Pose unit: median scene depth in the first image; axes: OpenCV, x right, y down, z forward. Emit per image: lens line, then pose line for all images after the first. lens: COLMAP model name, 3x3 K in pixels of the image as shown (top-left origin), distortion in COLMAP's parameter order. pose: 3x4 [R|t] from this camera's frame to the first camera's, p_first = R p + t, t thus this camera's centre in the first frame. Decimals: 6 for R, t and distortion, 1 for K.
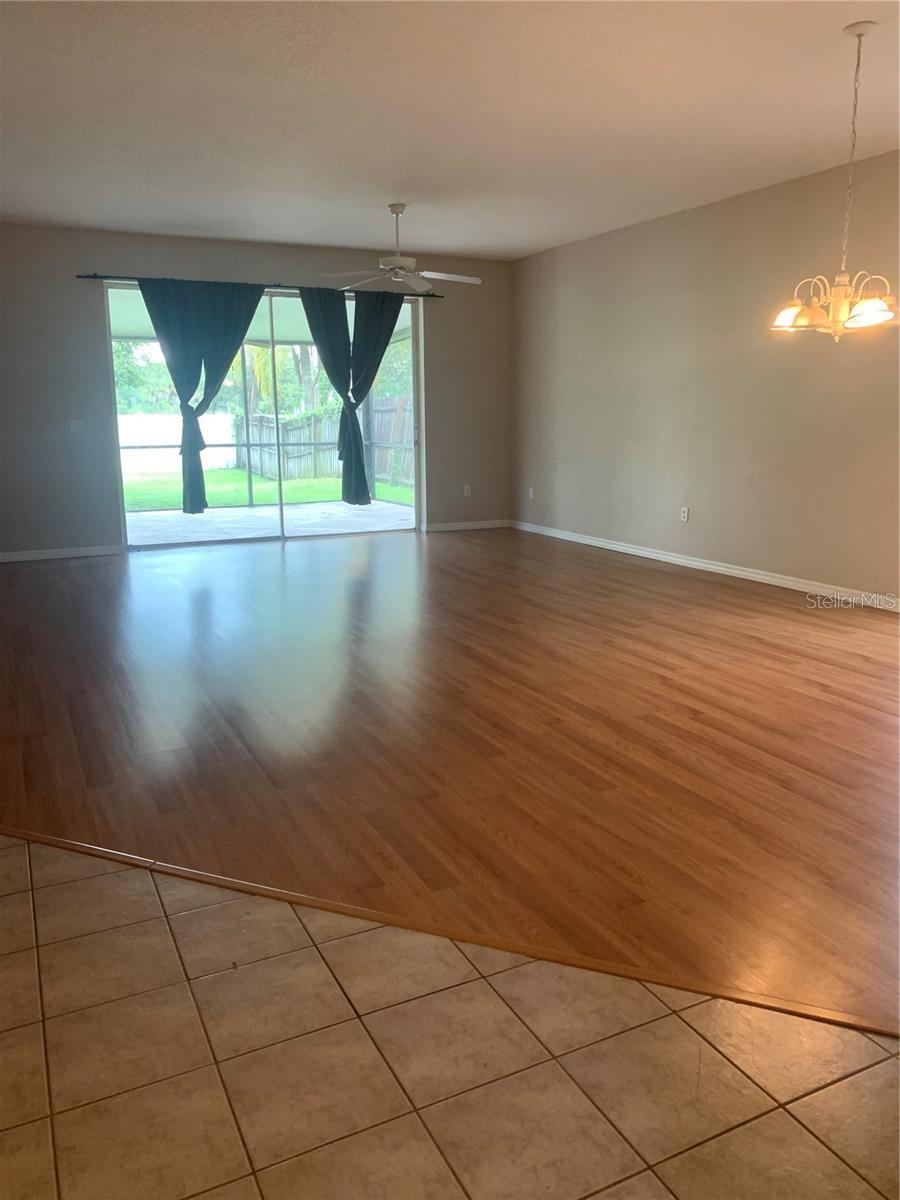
lens RADIAL K [[904.3, 0, 452.2], [0, 904.3, 600.1], [0, 0, 1]] dist [0.009106, 0.003623]
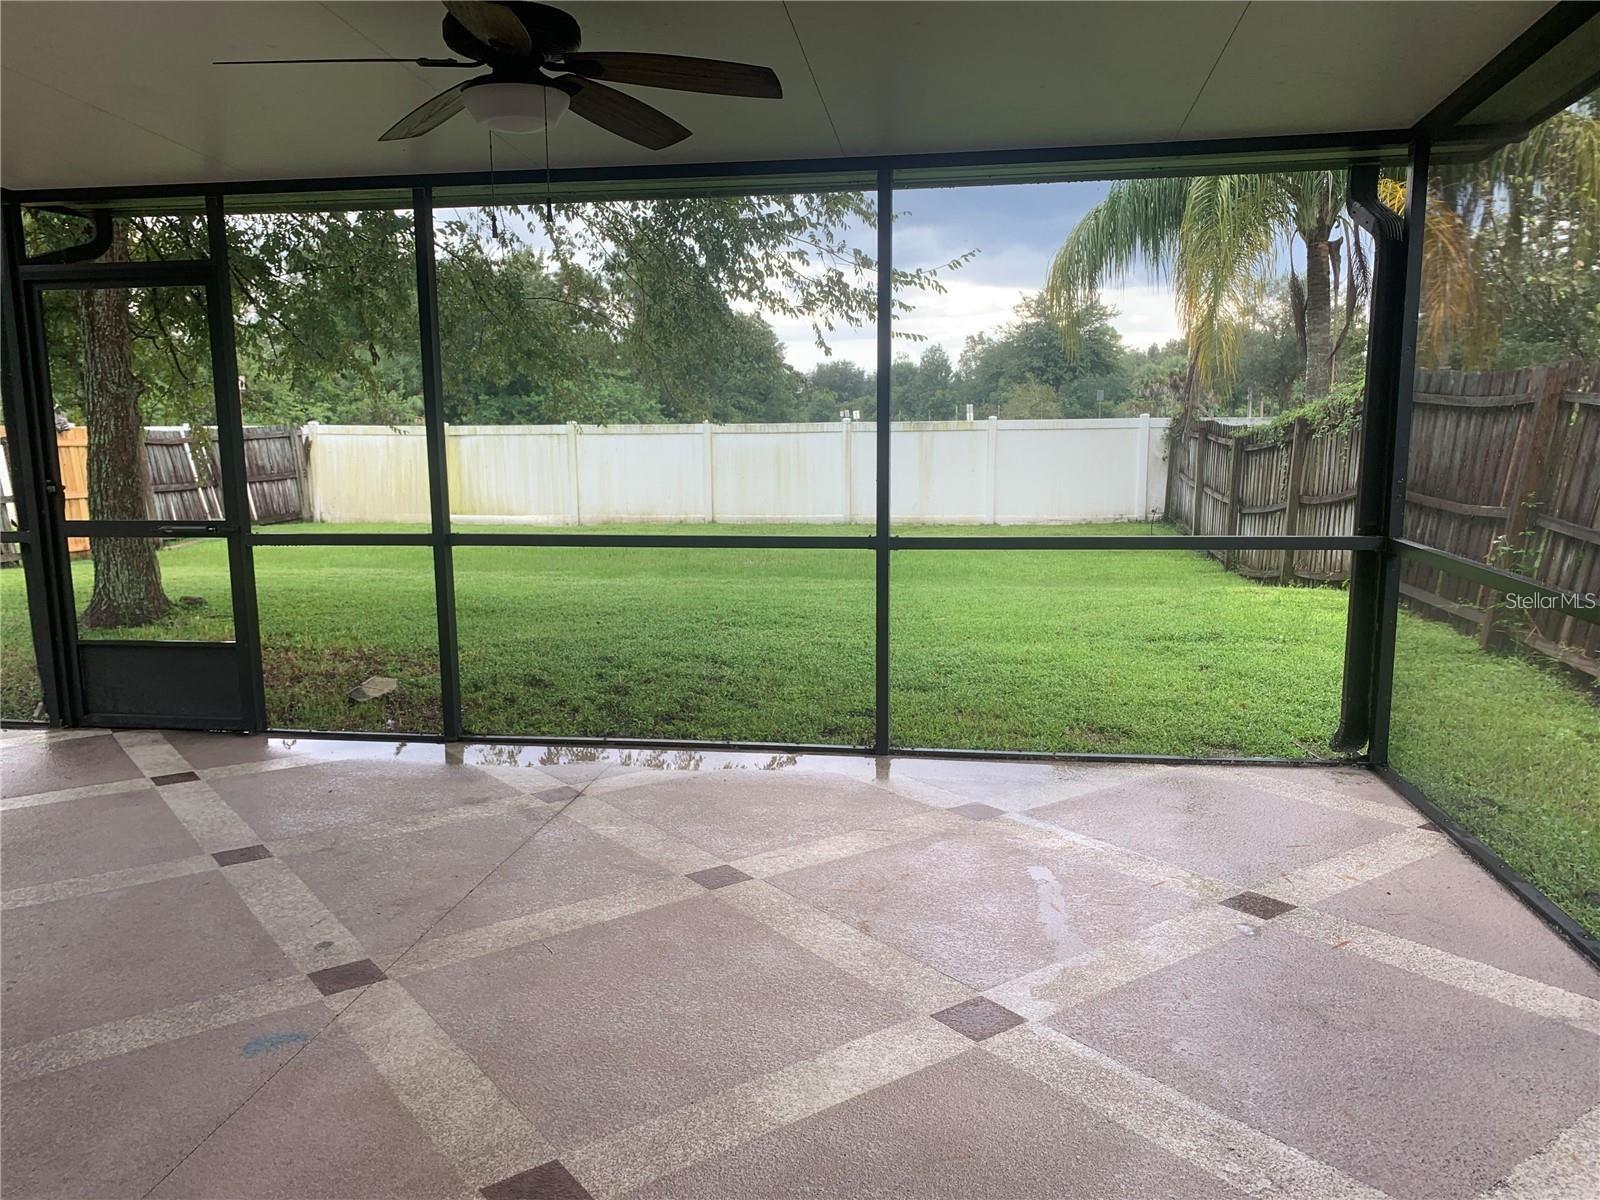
lens RADIAL K [[1205.8, 0, 800.1], [0, 1205.8, 604.6], [0, 0, 1]] dist [0.009106, 0.003623]
pose [[0.820781, 0.082021, -0.565324, -0.022030], [-0.107273, 0.994163, -0.011507, -0.086641], [0.561080, 0.070089, 0.824789, 0.407865]]
